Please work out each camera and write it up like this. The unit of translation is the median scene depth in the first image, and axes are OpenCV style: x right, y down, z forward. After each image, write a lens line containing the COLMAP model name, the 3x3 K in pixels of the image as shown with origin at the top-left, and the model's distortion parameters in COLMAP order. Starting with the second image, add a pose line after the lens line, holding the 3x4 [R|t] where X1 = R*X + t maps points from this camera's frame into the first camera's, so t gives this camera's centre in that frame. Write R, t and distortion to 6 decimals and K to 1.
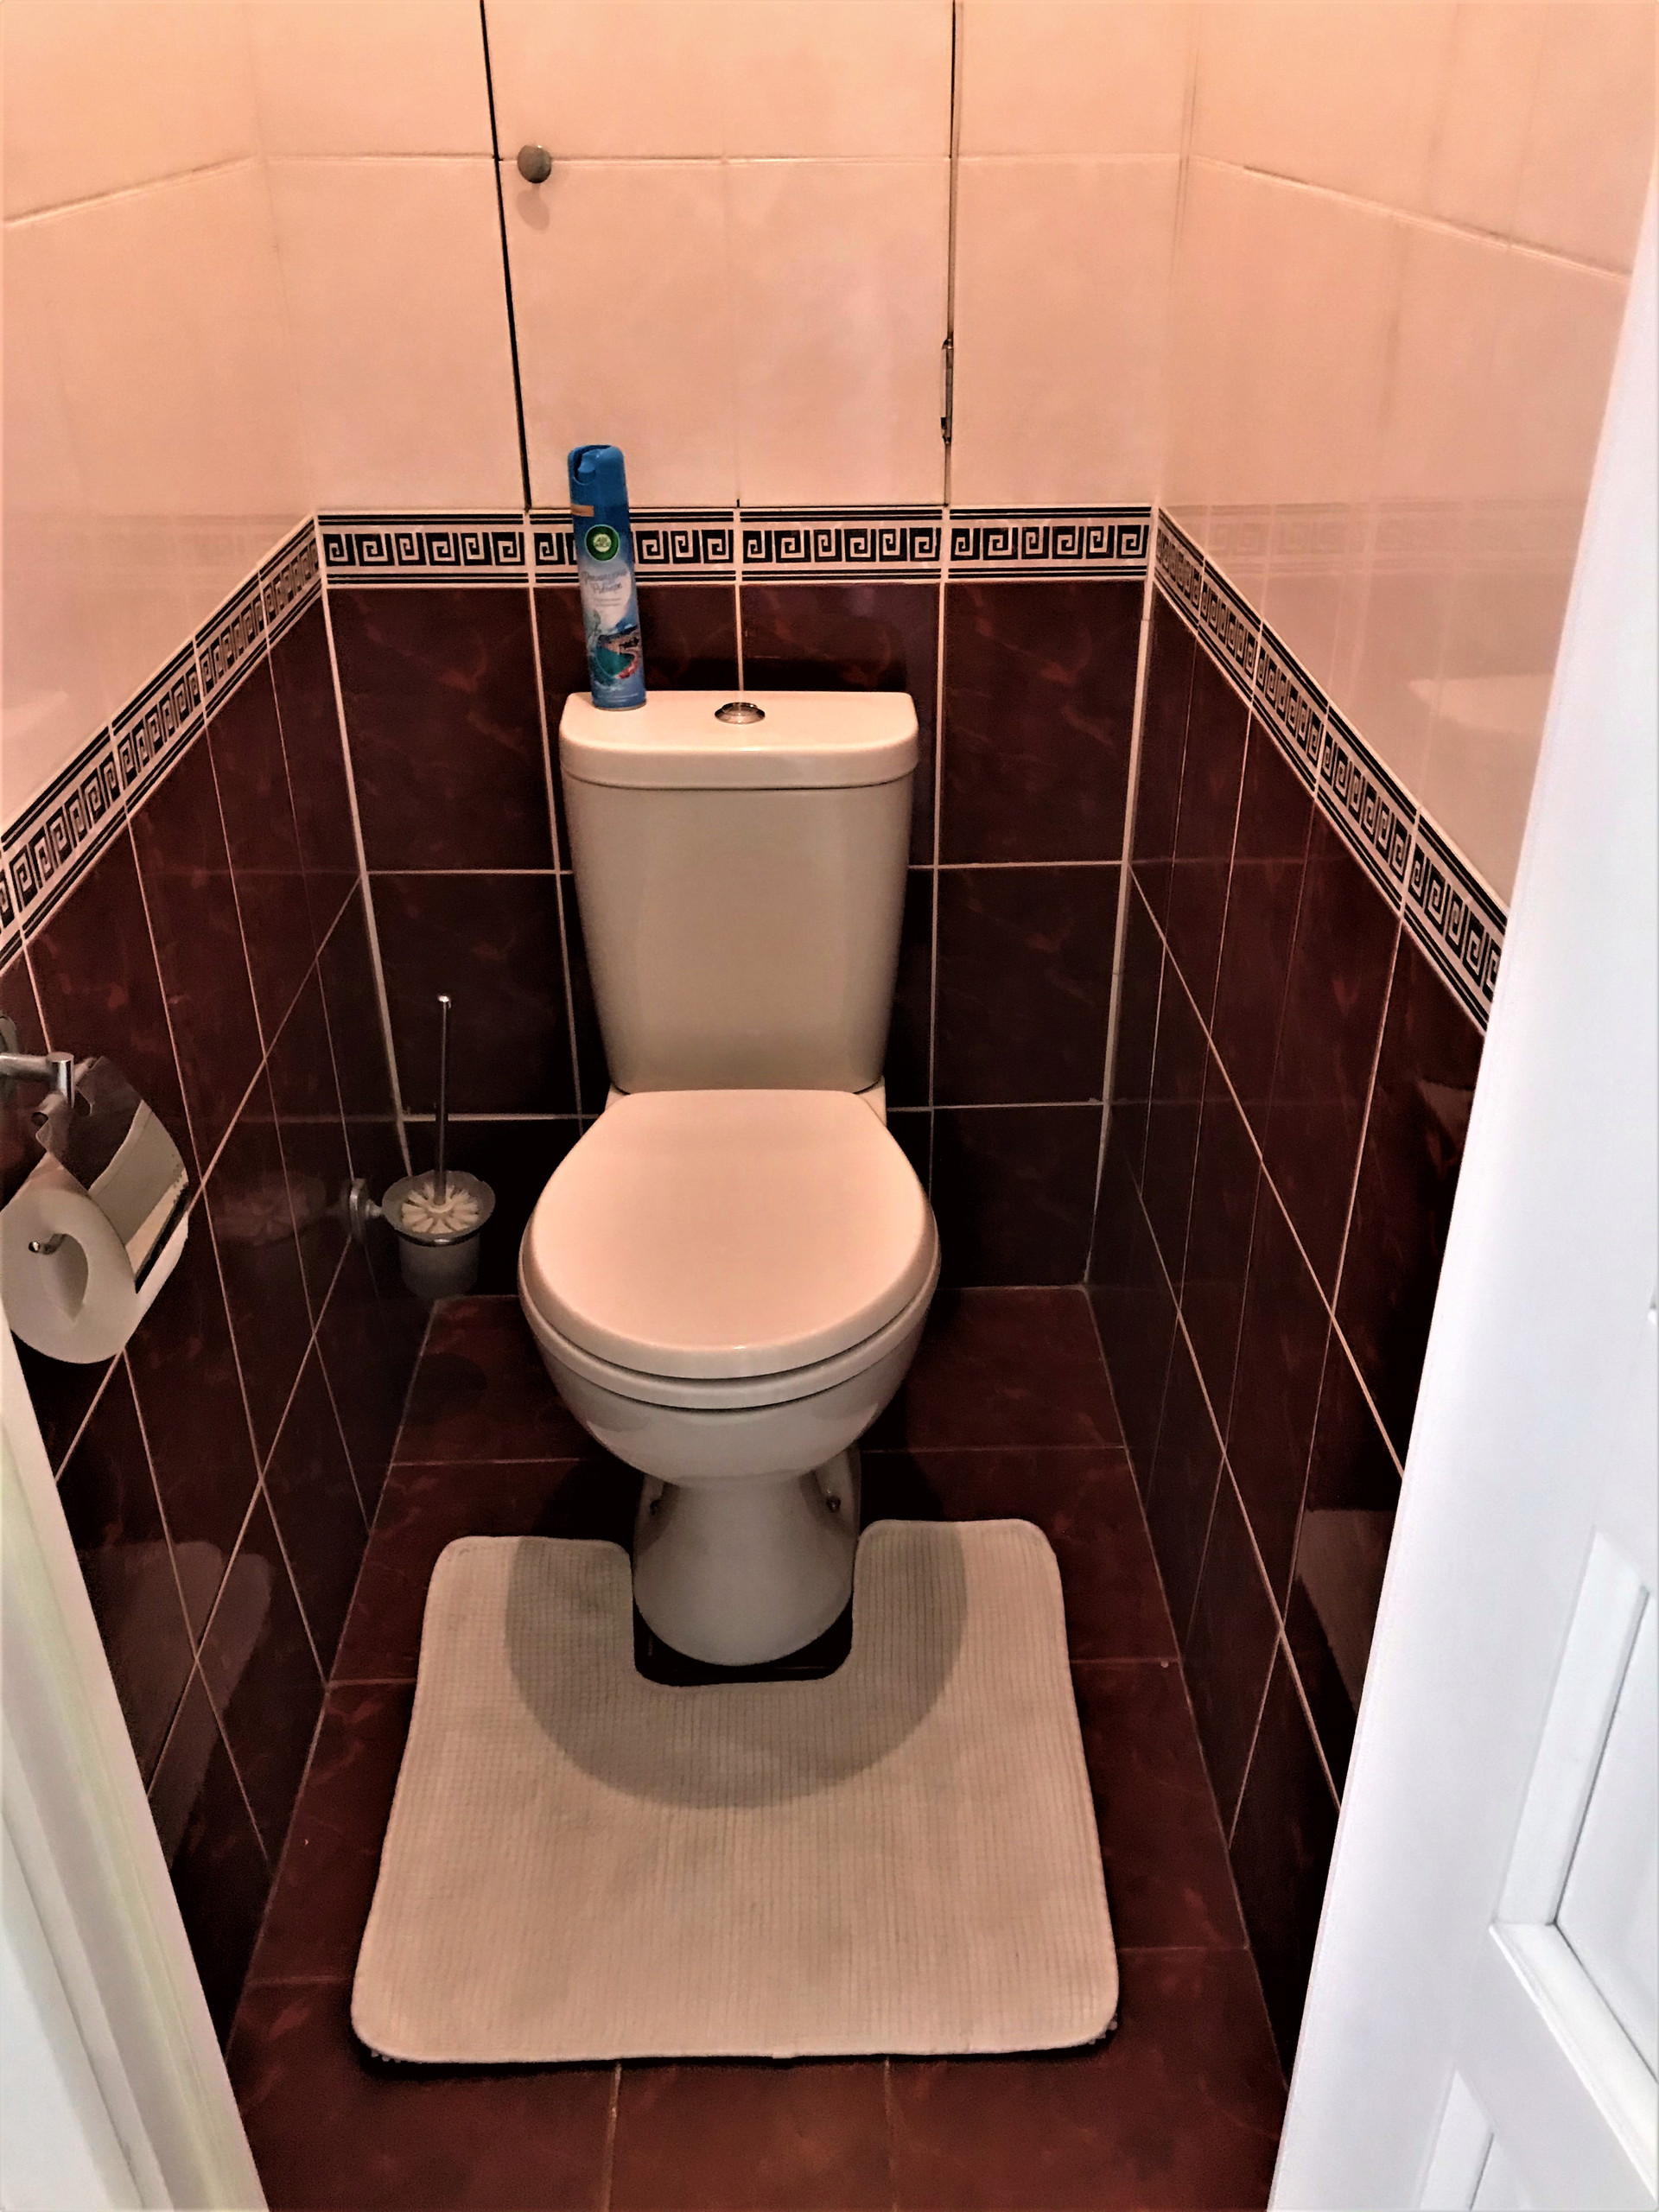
lens RADIAL K [[1829.7, 0, 835.2], [0, 1829.7, 1099.8], [0, 0, 1]] dist [0.046013, -0.012685]
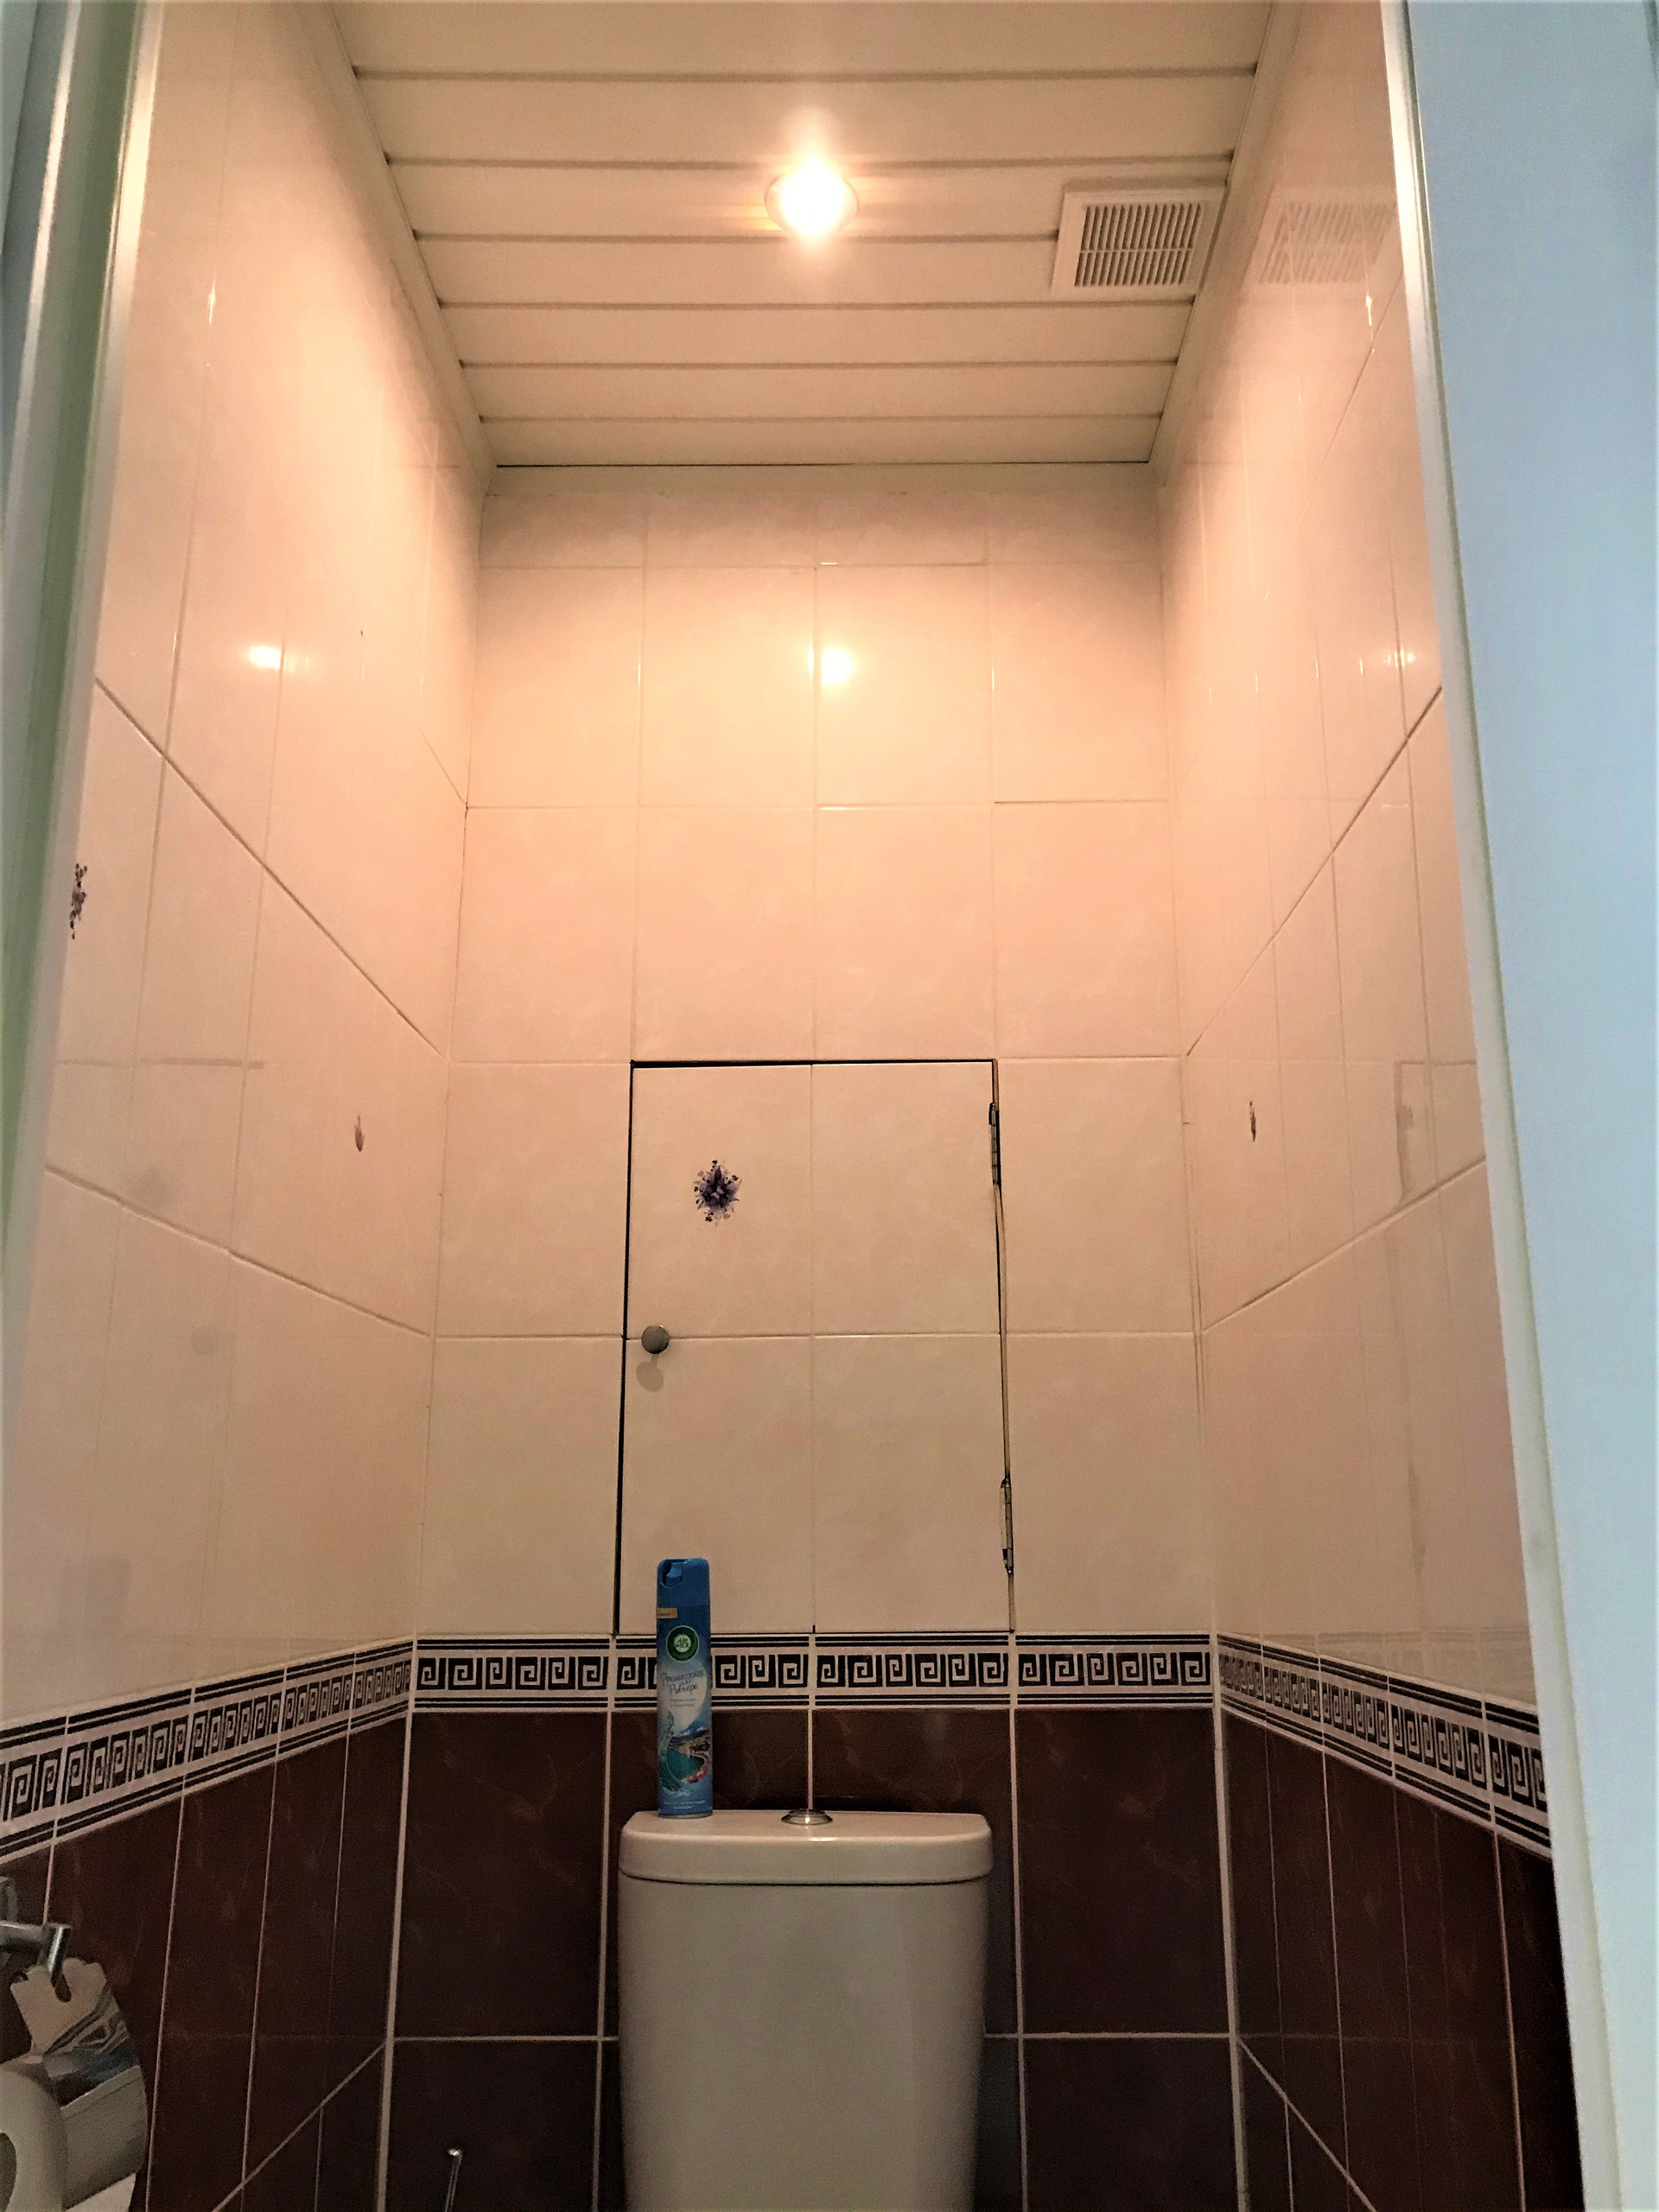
lens RADIAL K [[1829.7, 0, 828.0], [0, 1829.7, 1099.5], [0, 0, 1]] dist [0.046013, -0.012685]
pose [[0.998656, -0.006315, -0.051448, 0.011450], [-0.030707, 0.727572, -0.685344, 0.175540], [0.041760, 0.686002, 0.726400, 0.026407]]
